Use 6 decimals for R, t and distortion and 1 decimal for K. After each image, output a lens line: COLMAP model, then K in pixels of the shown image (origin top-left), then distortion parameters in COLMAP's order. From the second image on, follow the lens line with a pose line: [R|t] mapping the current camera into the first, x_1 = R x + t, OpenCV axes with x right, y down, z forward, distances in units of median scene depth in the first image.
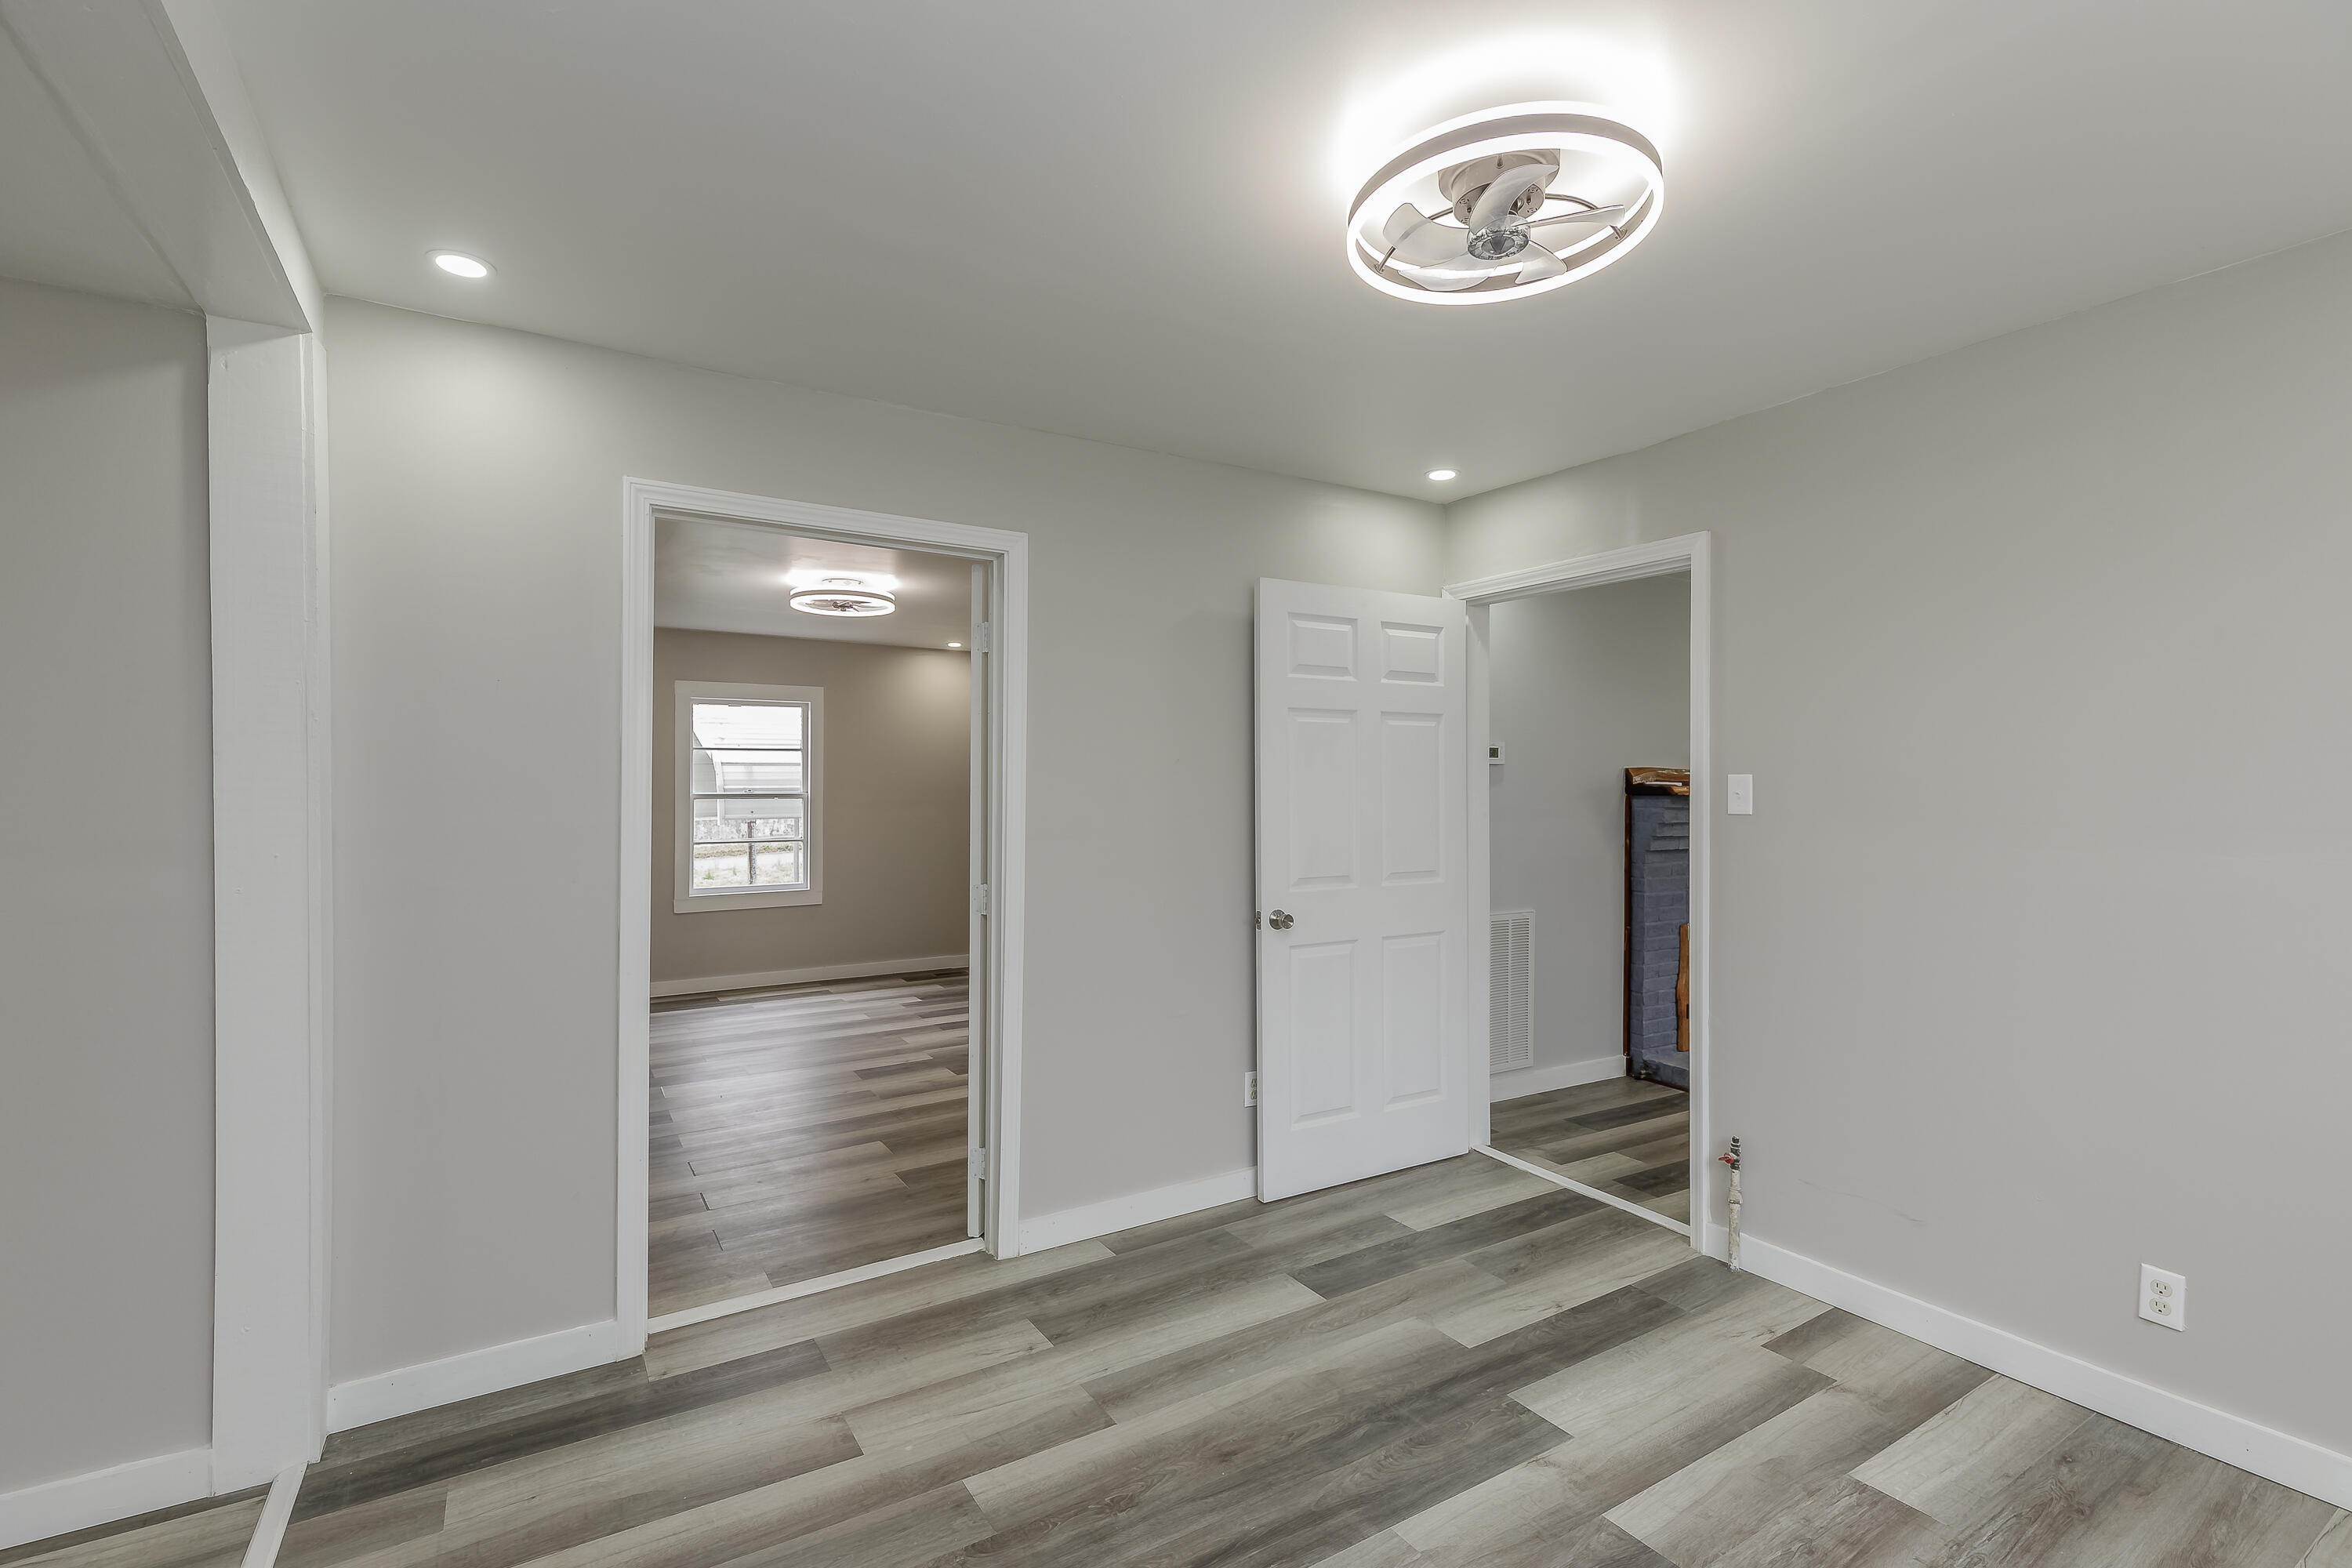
lens RADIAL K [[1066.9, 0, 1195.8], [0, 1066.9, 790.5], [0, 0, 1]] dist [0.011794, -0.002573]
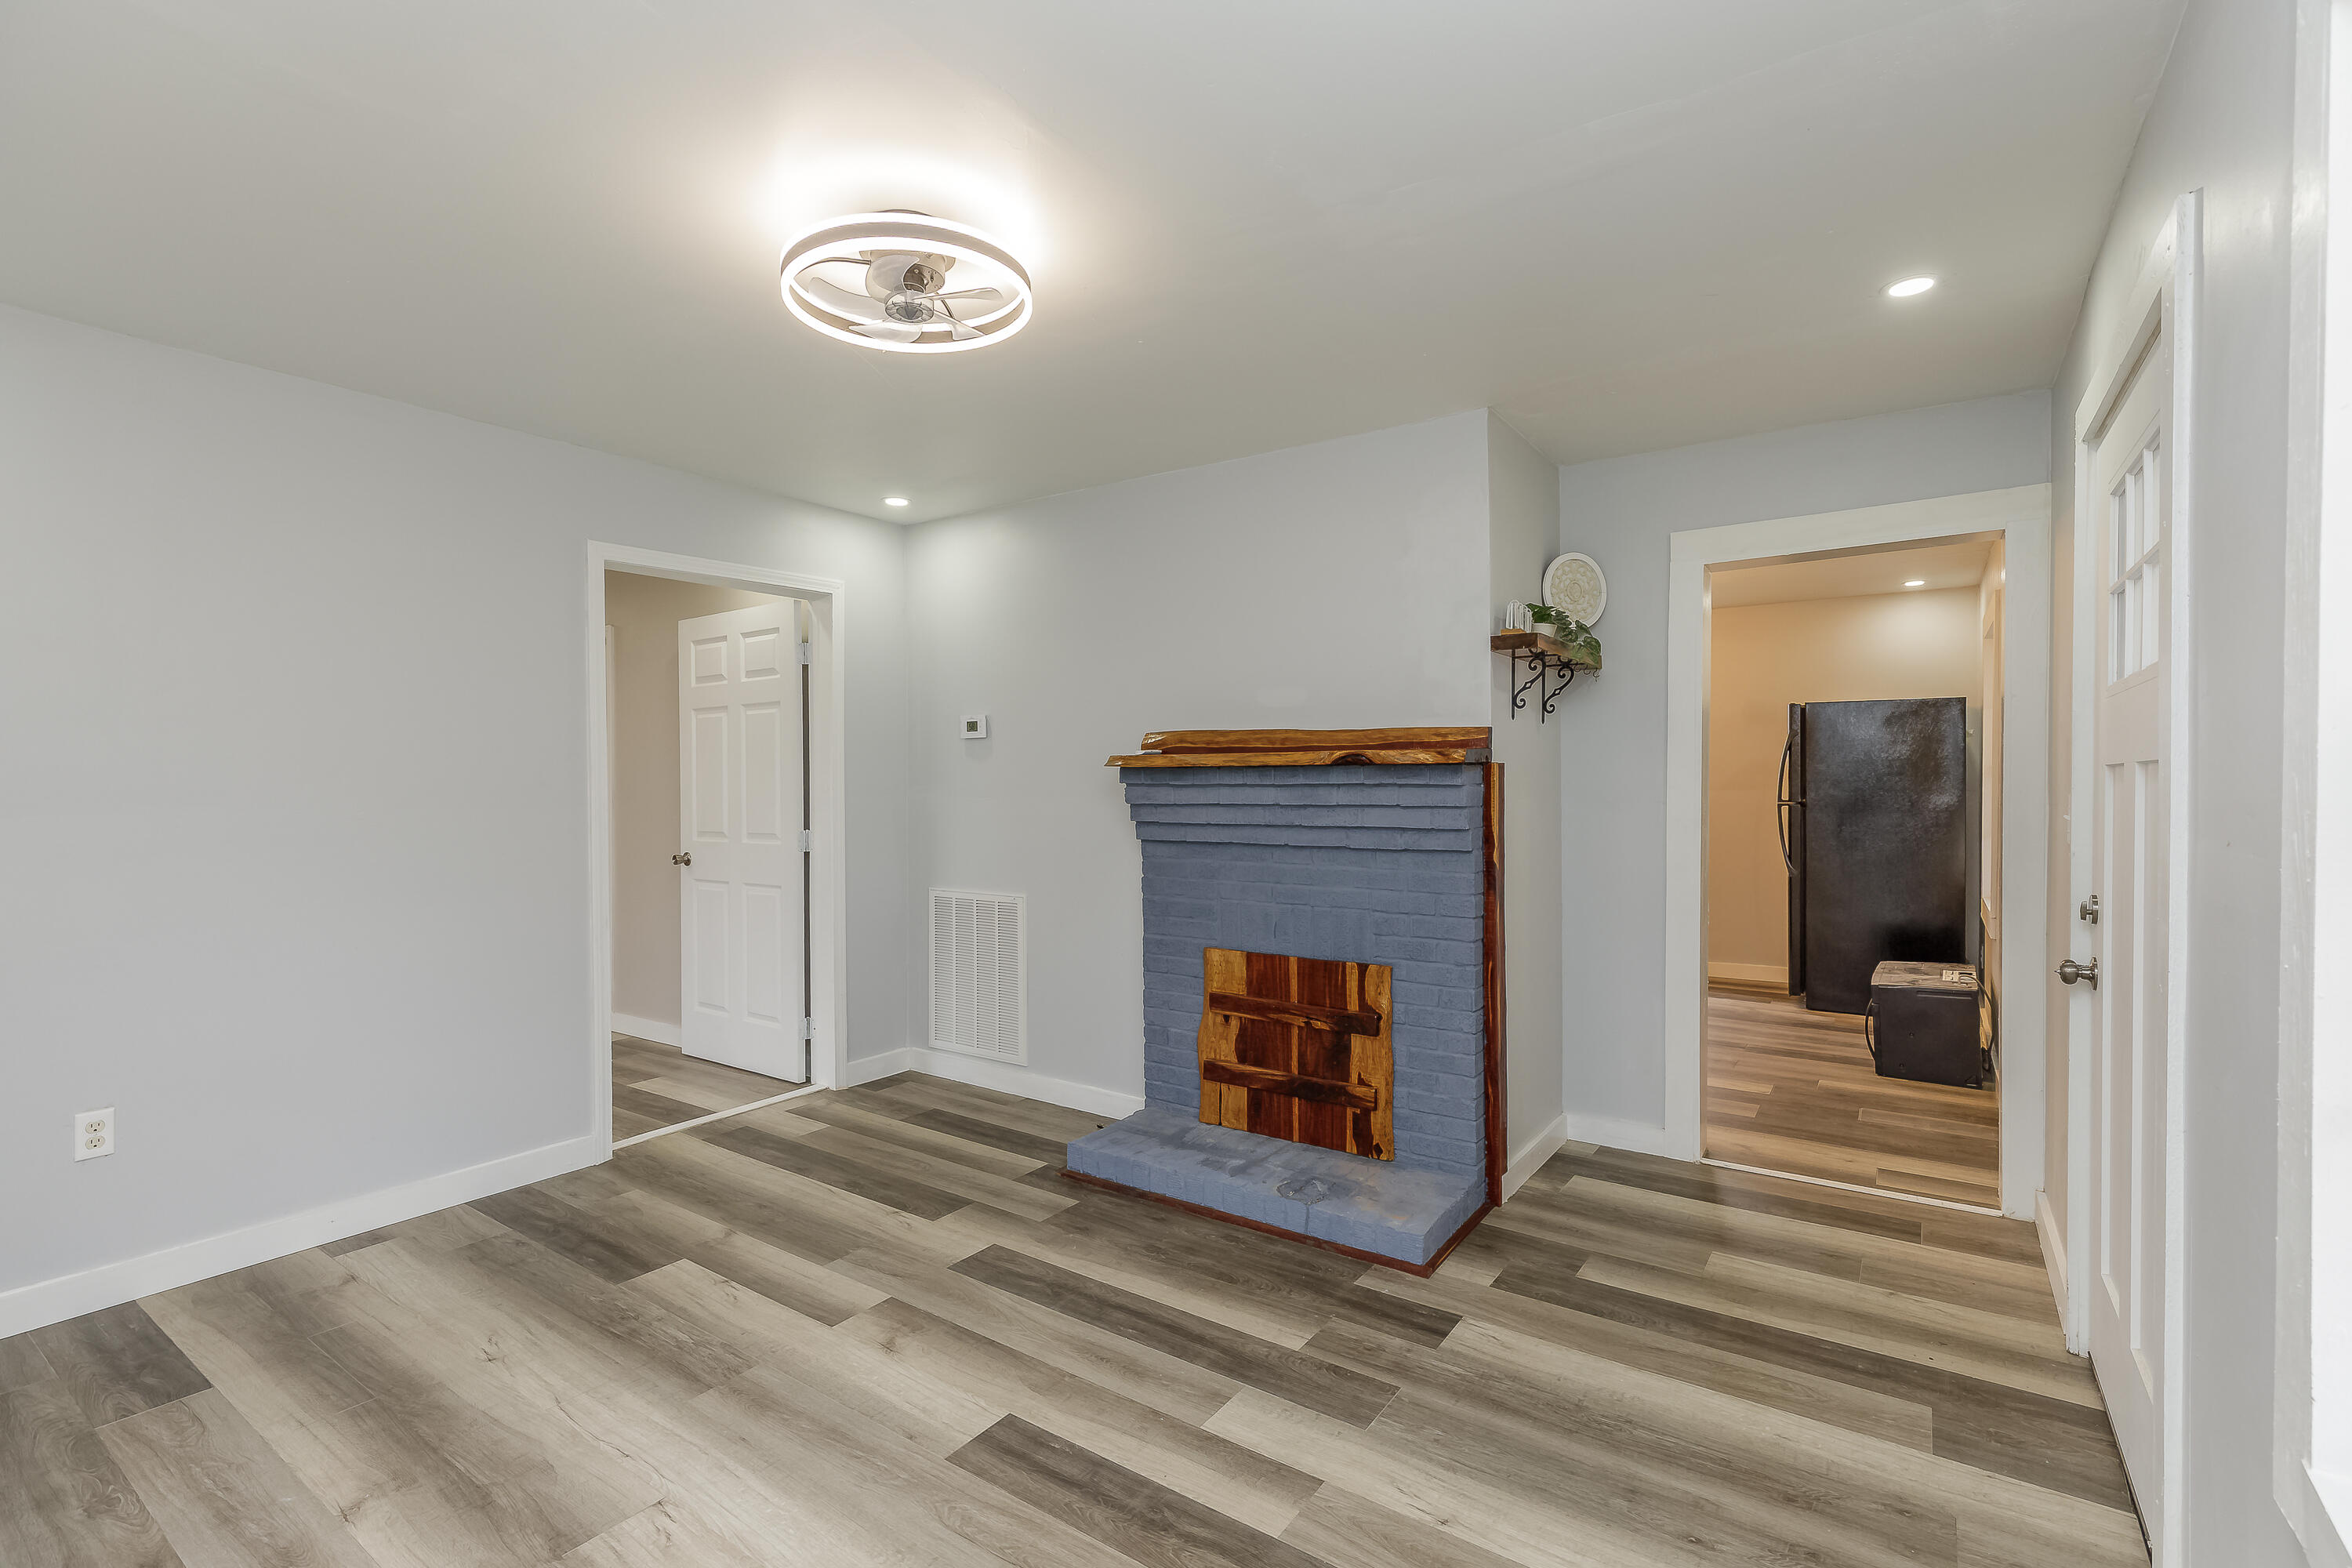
lens RADIAL K [[1066.9, 0, 1189.6], [0, 1066.9, 785.3], [0, 0, 1]] dist [0.011794, -0.002573]
pose [[0.396584, -0.001237, -0.917998, 1.647593], [0.001407, 0.999999, -0.000740, 0.025303], [0.917997, -0.000999, 0.396585, 1.045486]]
